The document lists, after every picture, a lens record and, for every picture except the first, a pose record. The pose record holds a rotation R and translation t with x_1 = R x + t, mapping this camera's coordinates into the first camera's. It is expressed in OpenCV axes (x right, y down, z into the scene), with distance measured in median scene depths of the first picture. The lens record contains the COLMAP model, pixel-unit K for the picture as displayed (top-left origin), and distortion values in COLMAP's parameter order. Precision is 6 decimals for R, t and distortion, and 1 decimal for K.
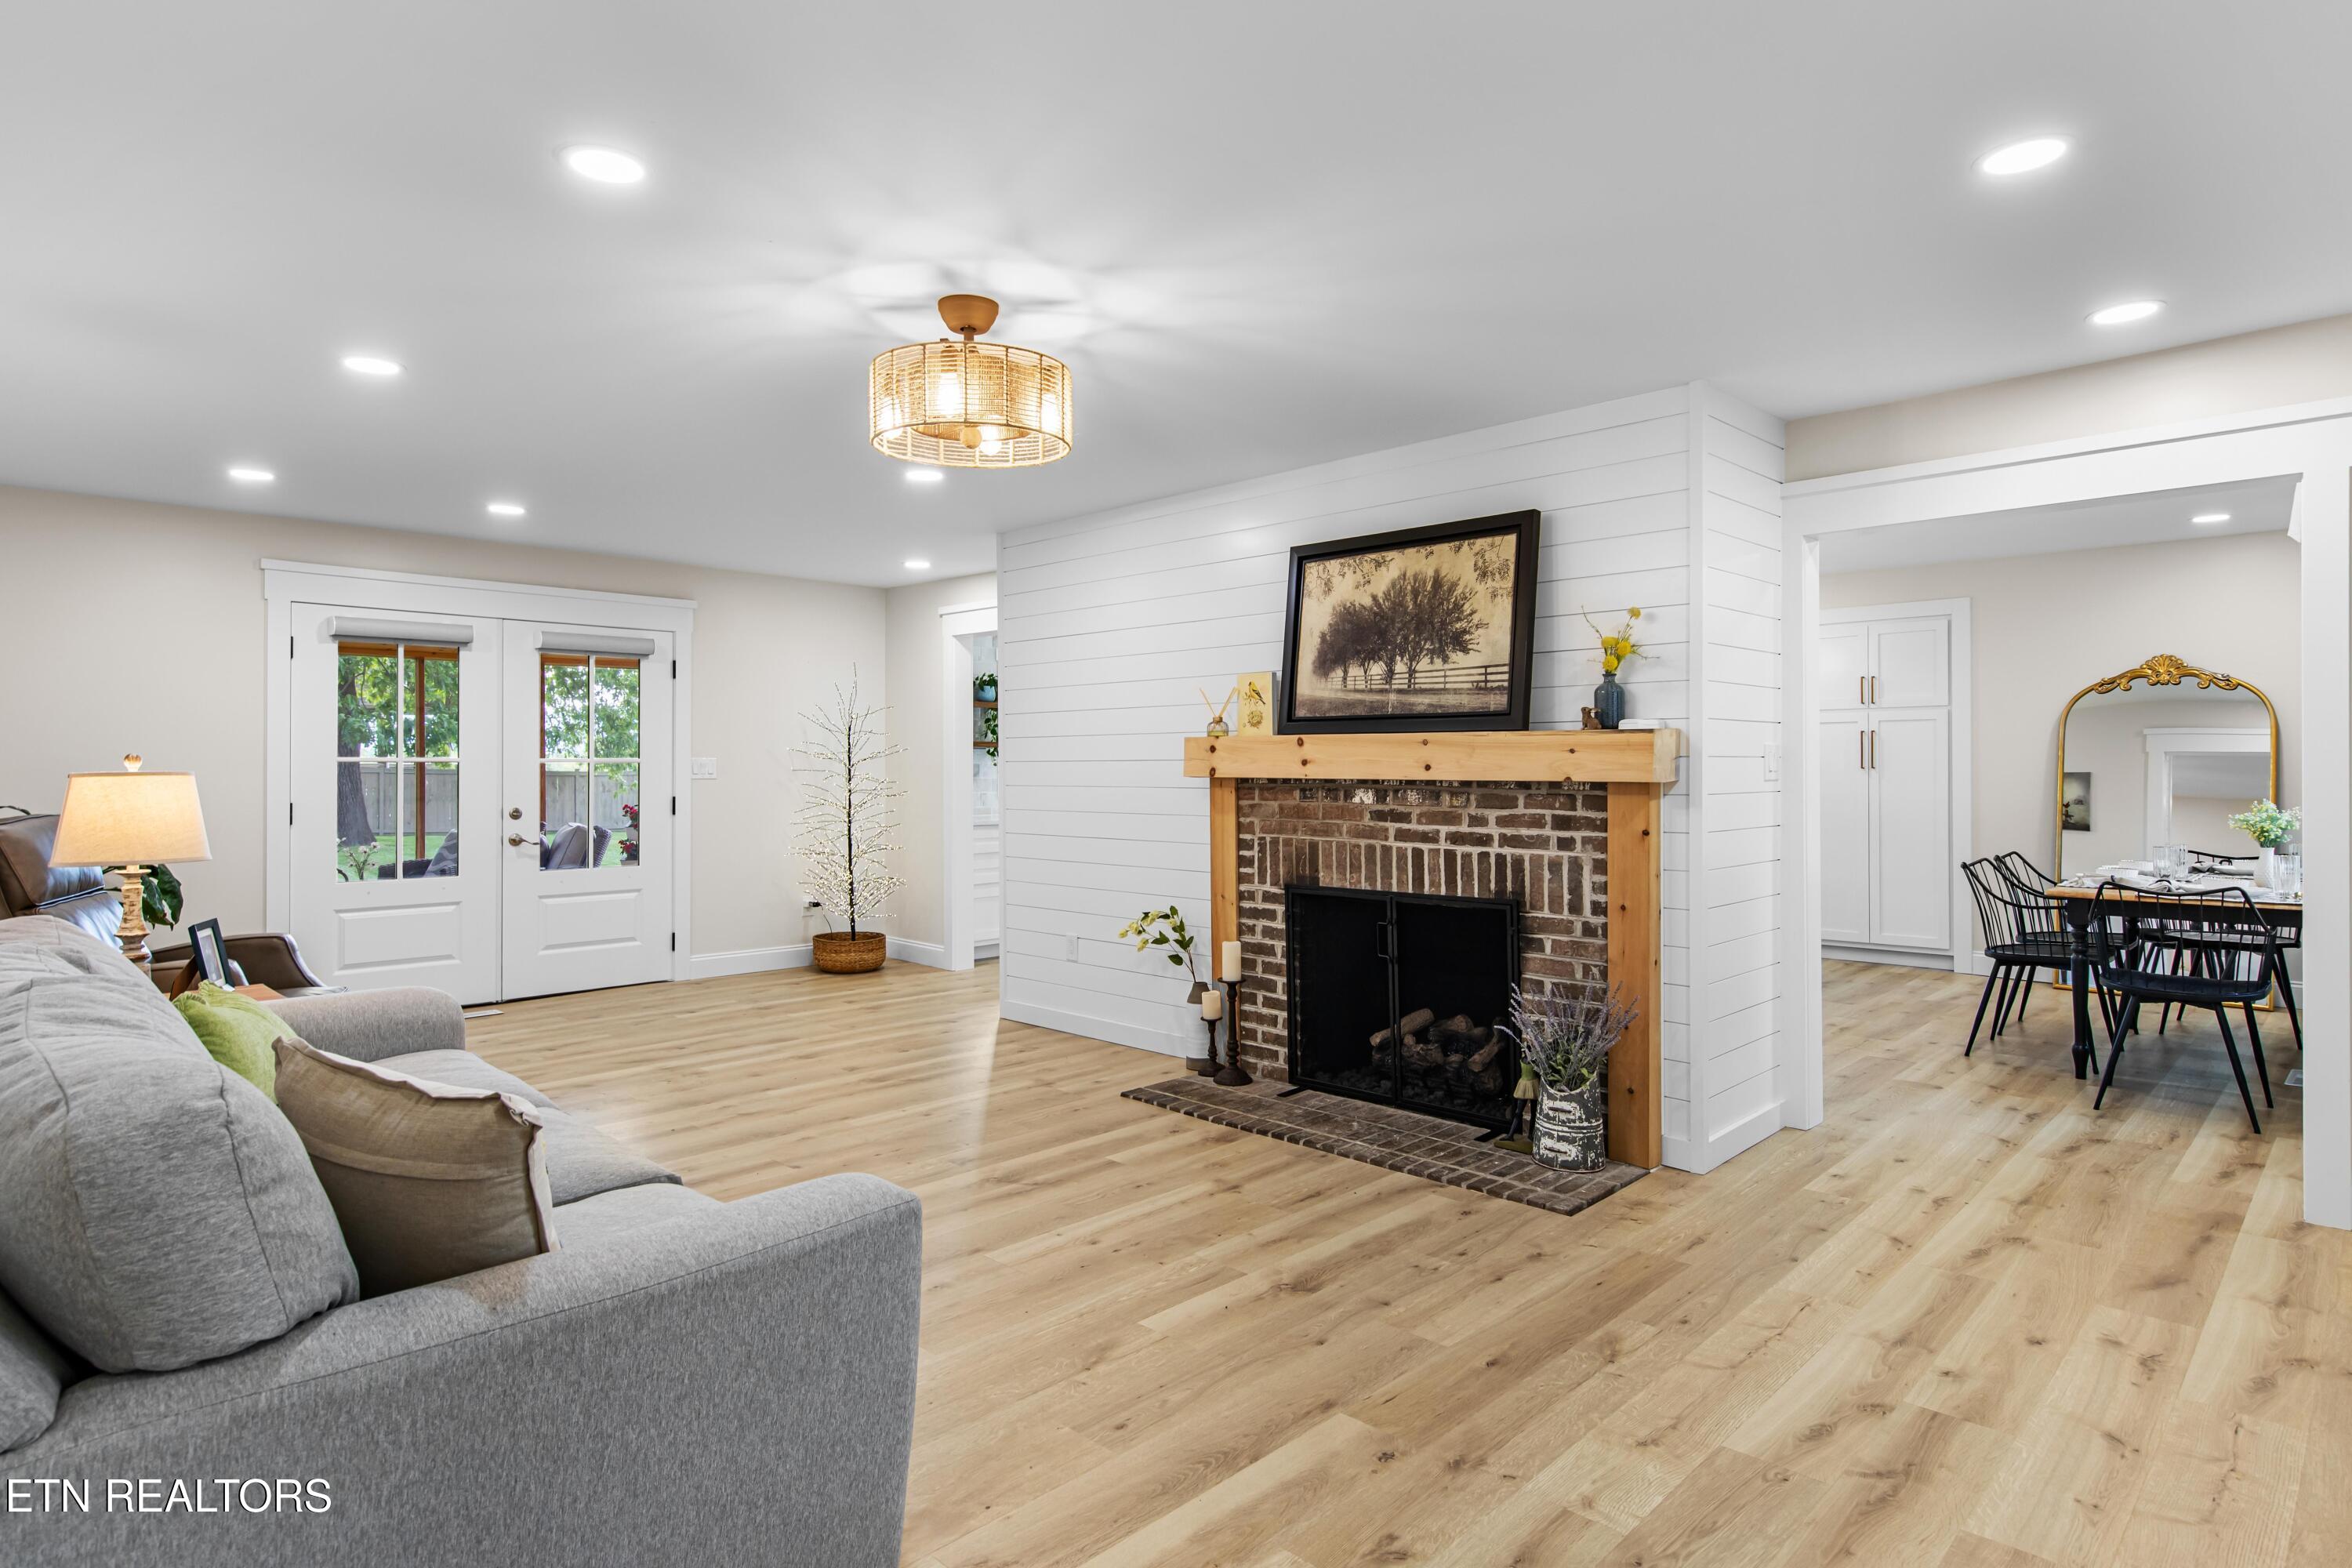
lens RADIAL K [[1277.4, 0, 1174.4], [0, 1277.4, 779.7], [0, 0, 1]] dist [0.002926, 0.000194]
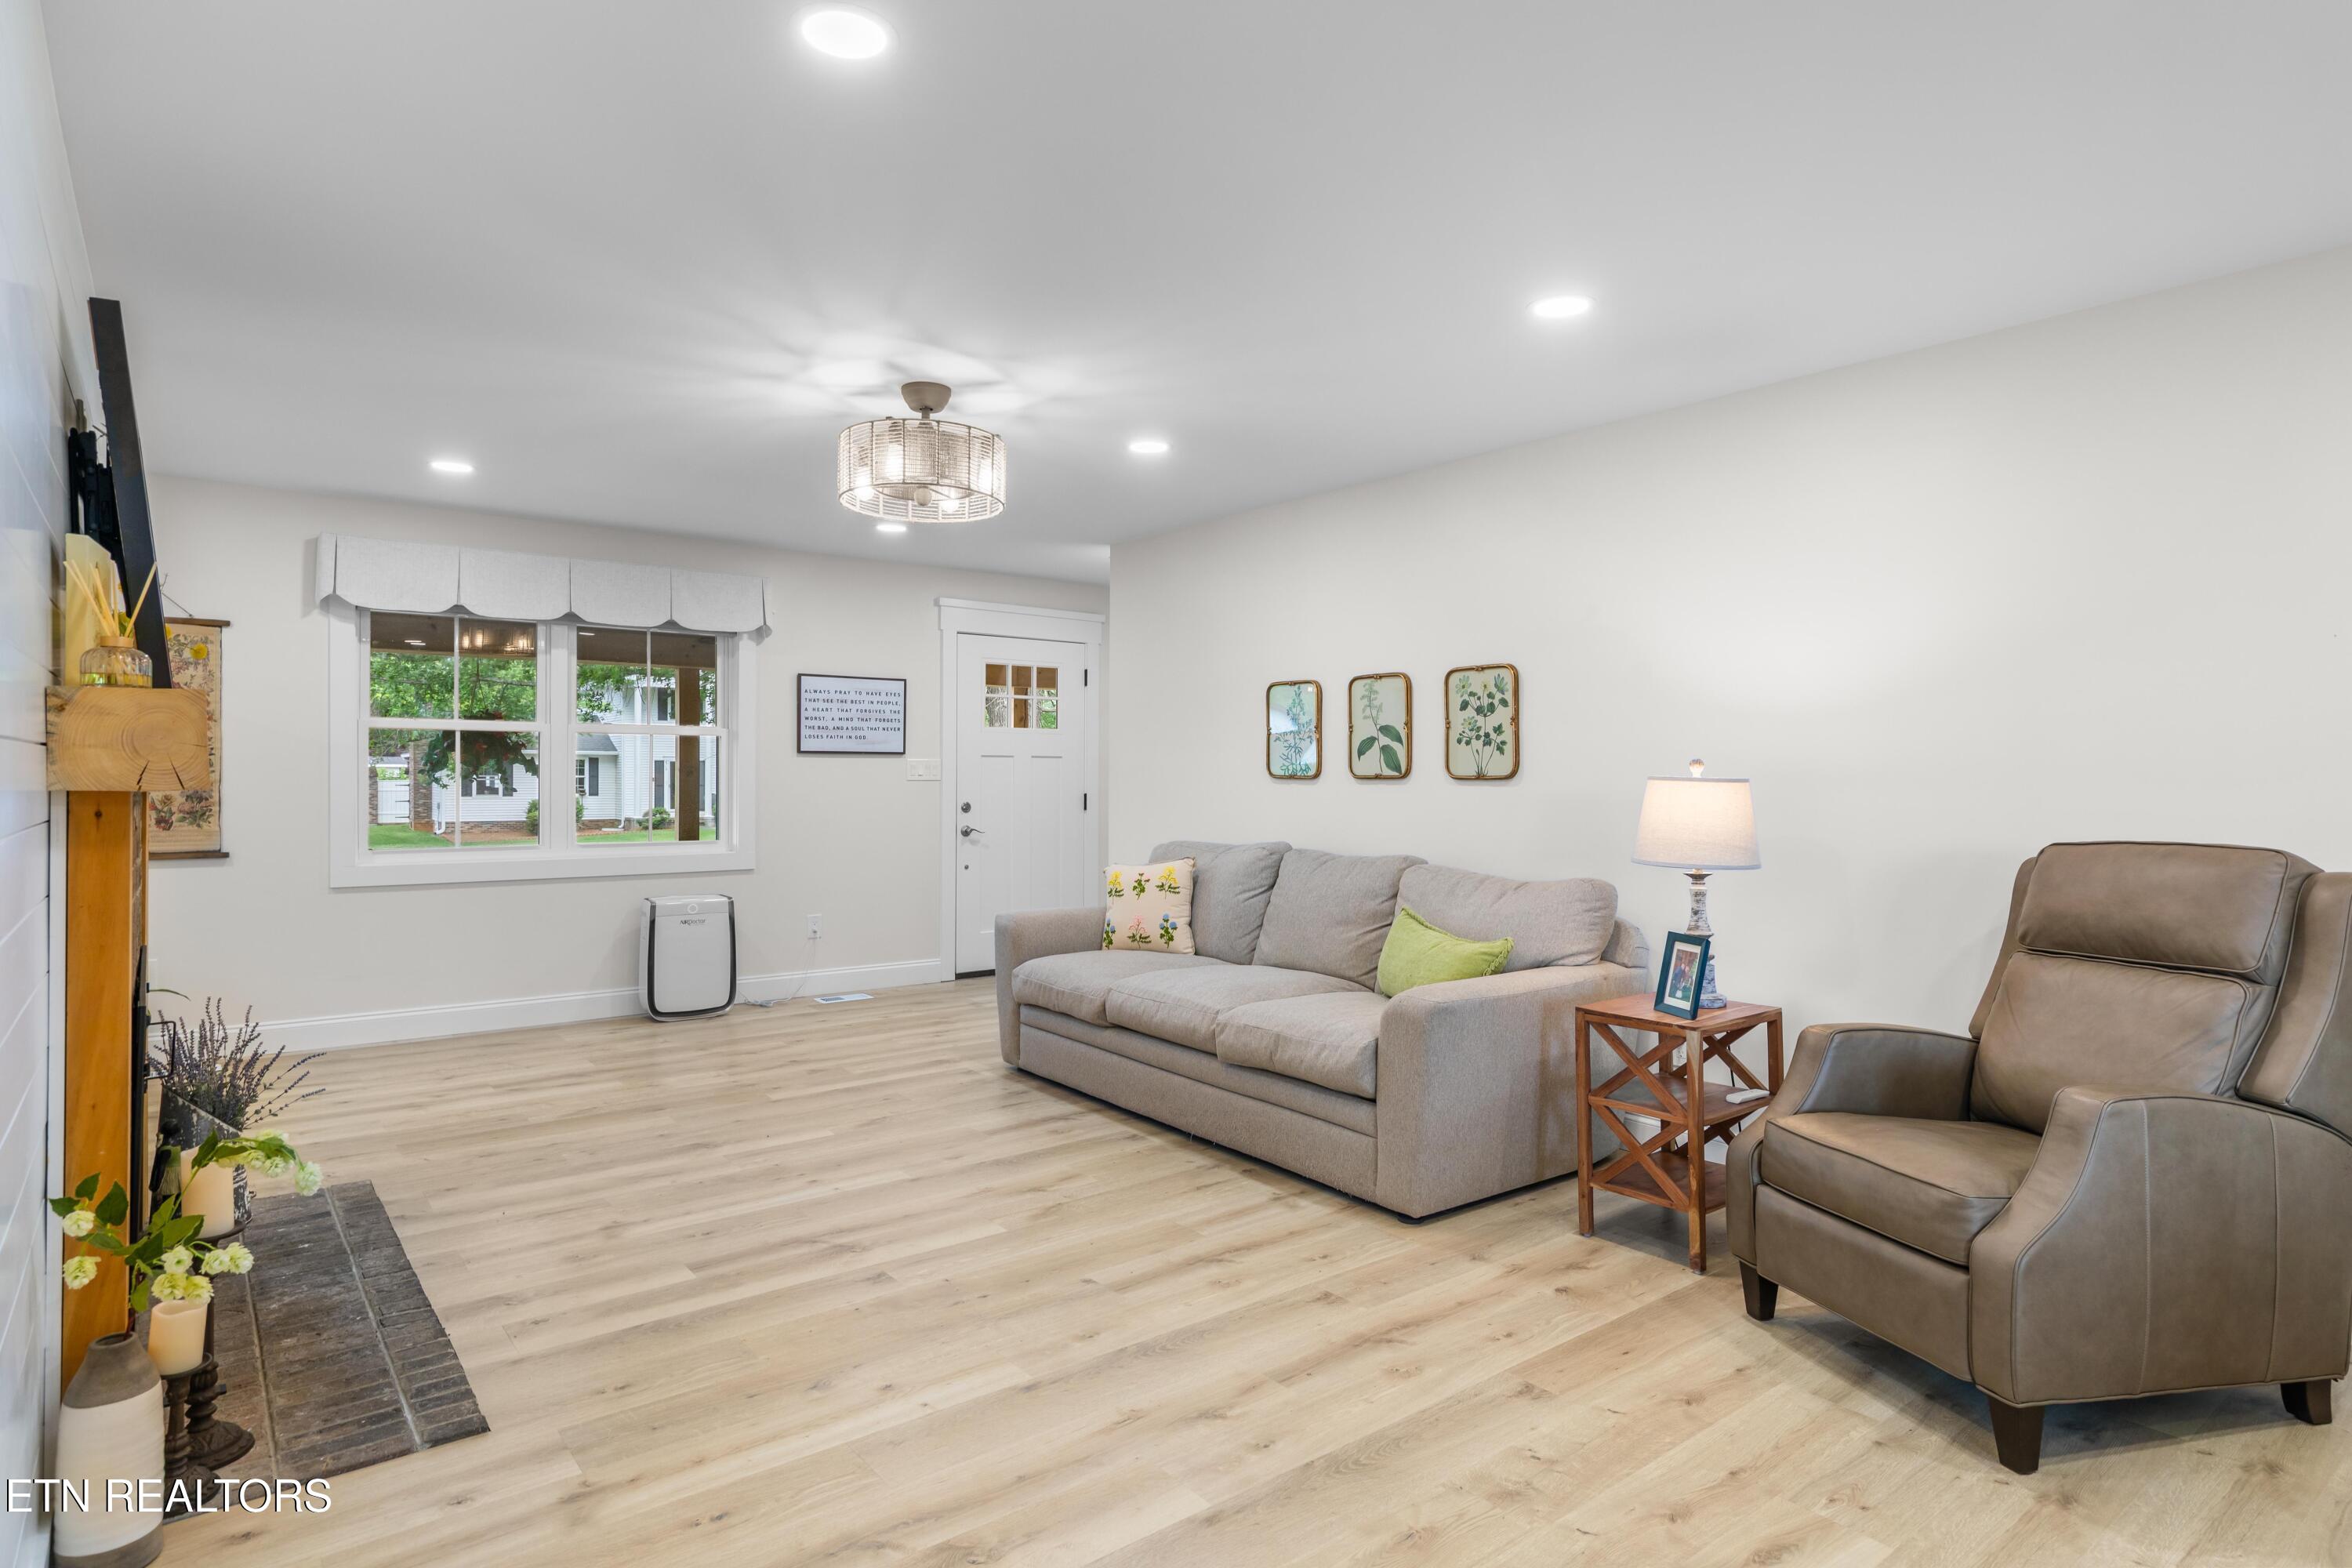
lens RADIAL K [[1277.4, 0, 1177.2], [0, 1277.4, 775.4], [0, 0, 1]] dist [0.002926, 0.000194]
pose [[-0.992318, -0.004498, 0.123632, -0.470015], [-0.002749, 0.999894, 0.014317, -0.018669], [-0.123683, 0.013867, -0.992225, 1.862560]]
